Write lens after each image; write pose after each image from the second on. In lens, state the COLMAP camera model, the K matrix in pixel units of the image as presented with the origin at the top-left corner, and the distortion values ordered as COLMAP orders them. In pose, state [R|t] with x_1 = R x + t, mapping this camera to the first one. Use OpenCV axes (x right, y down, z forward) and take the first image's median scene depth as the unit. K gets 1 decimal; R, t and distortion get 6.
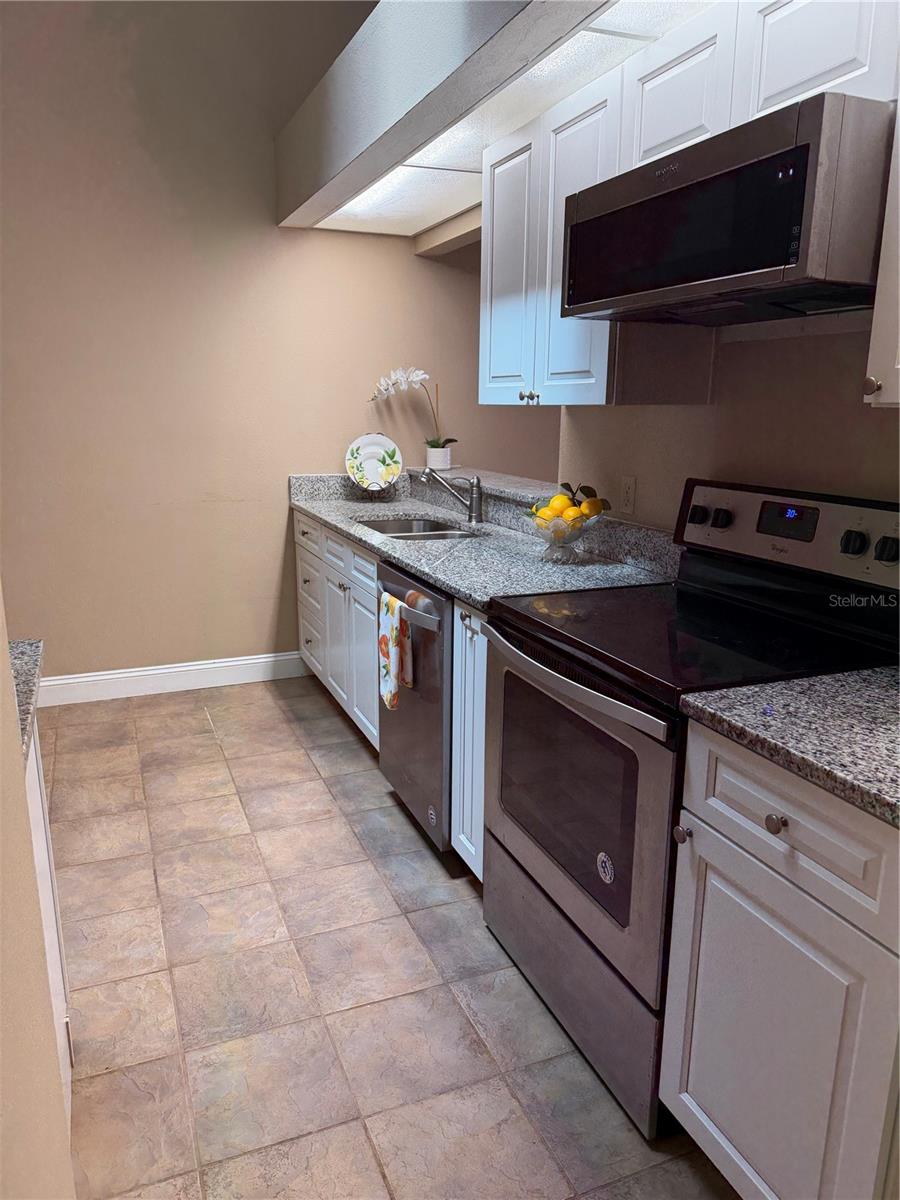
lens RADIAL K [[834.3, 0, 450.0], [0, 834.3, 600.0], [0, 0, 1]] dist [0.135406, -0.215839]
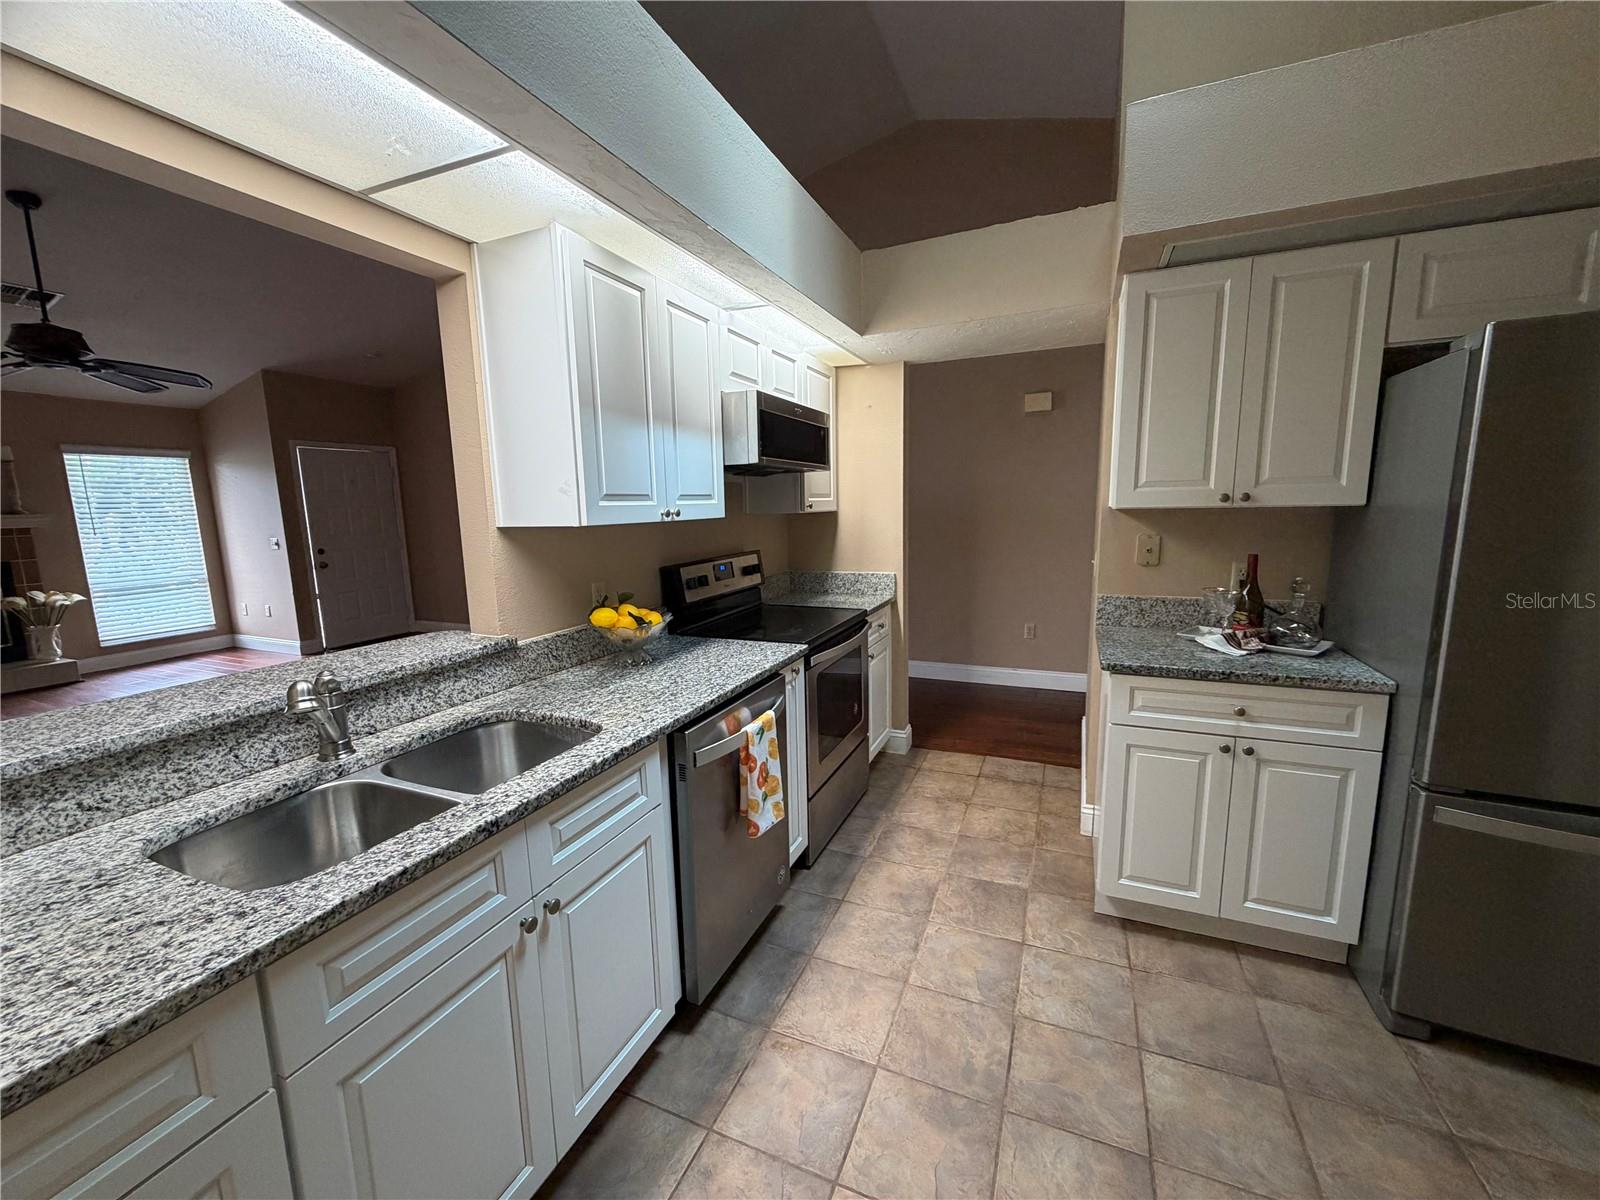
lens RADIAL K [[639.7, 0, 792.4], [0, 639.7, 601.0], [0, 0, 1]] dist [0.000142, 0.000025]
pose [[-0.689324, -0.103378, 0.717039, -0.697045], [0.182881, 0.932879, 0.310309, -0.402992], [-0.700990, 0.345037, -0.624150, 1.593317]]
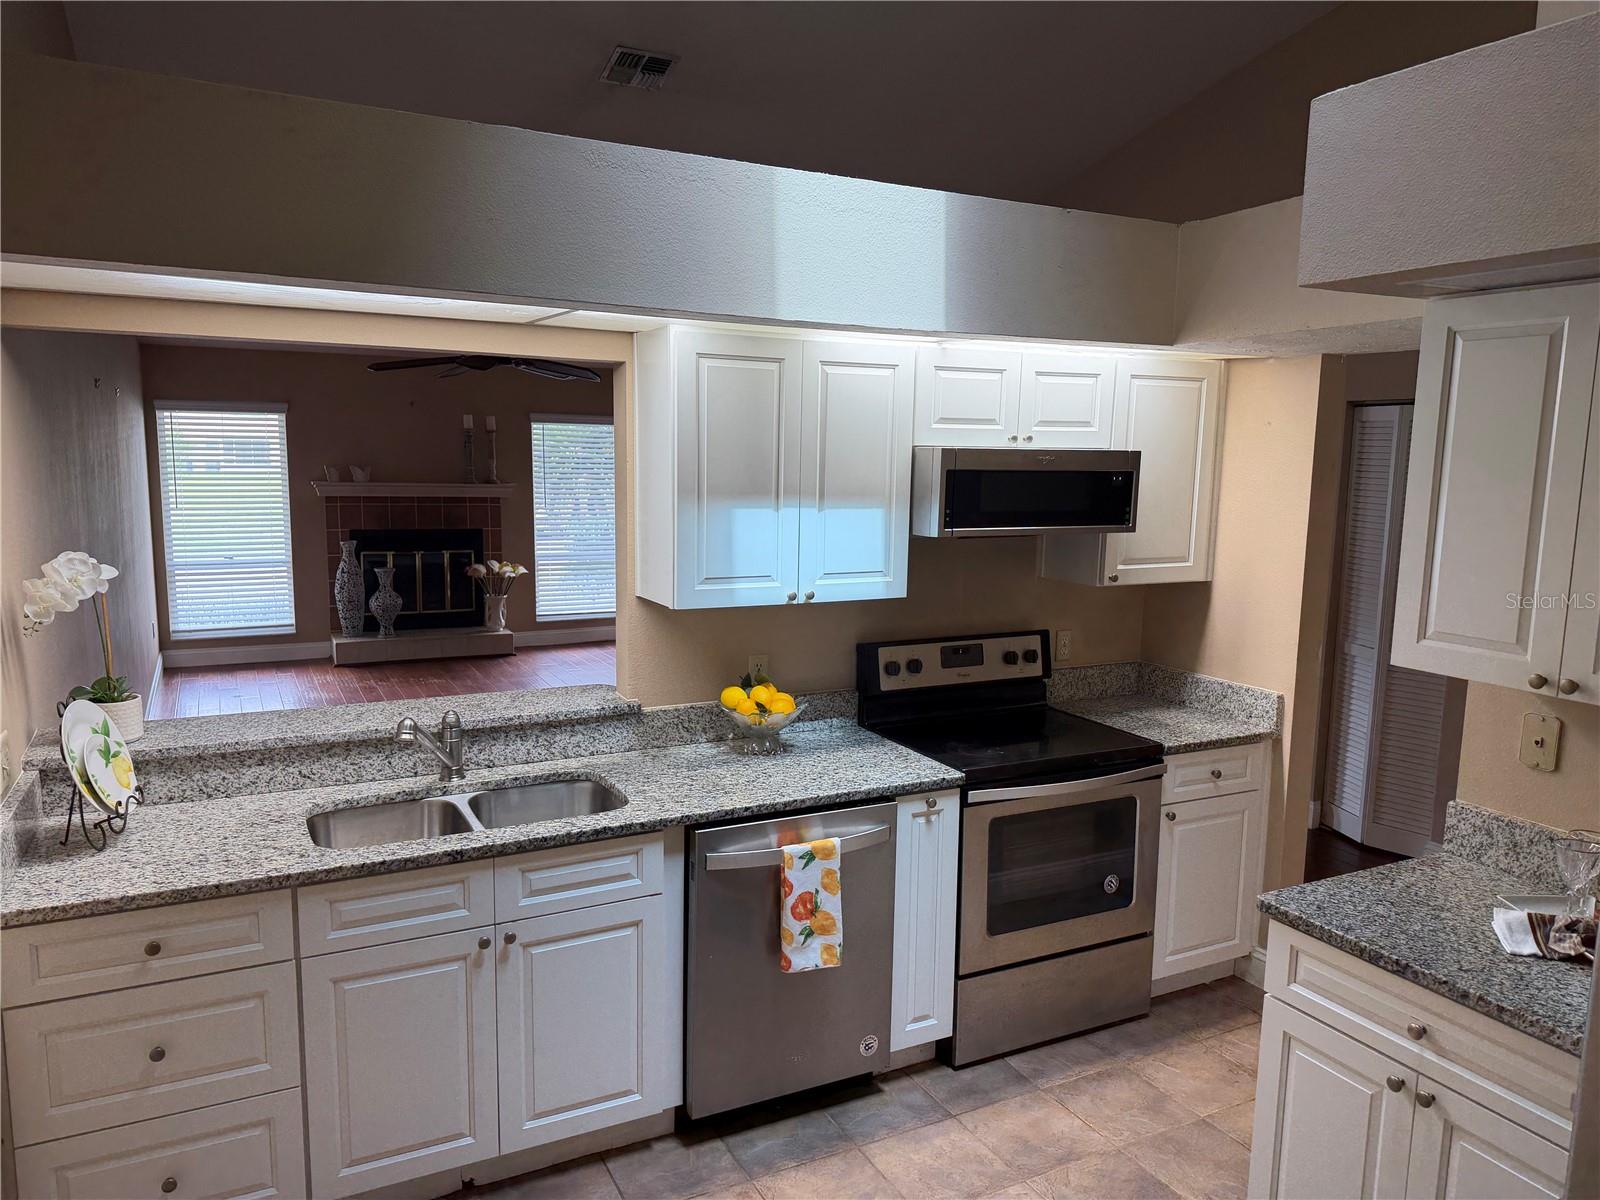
lens RADIAL K [[1112.4, 0, 798.7], [0, 1112.4, 612.0], [0, 0, 1]] dist [0.135406, -0.215839]
pose [[-0.074223, -0.154710, 0.985168, -1.332441], [0.213752, 0.962465, 0.167249, -0.489160], [-0.974064, 0.222995, -0.038367, 1.155998]]
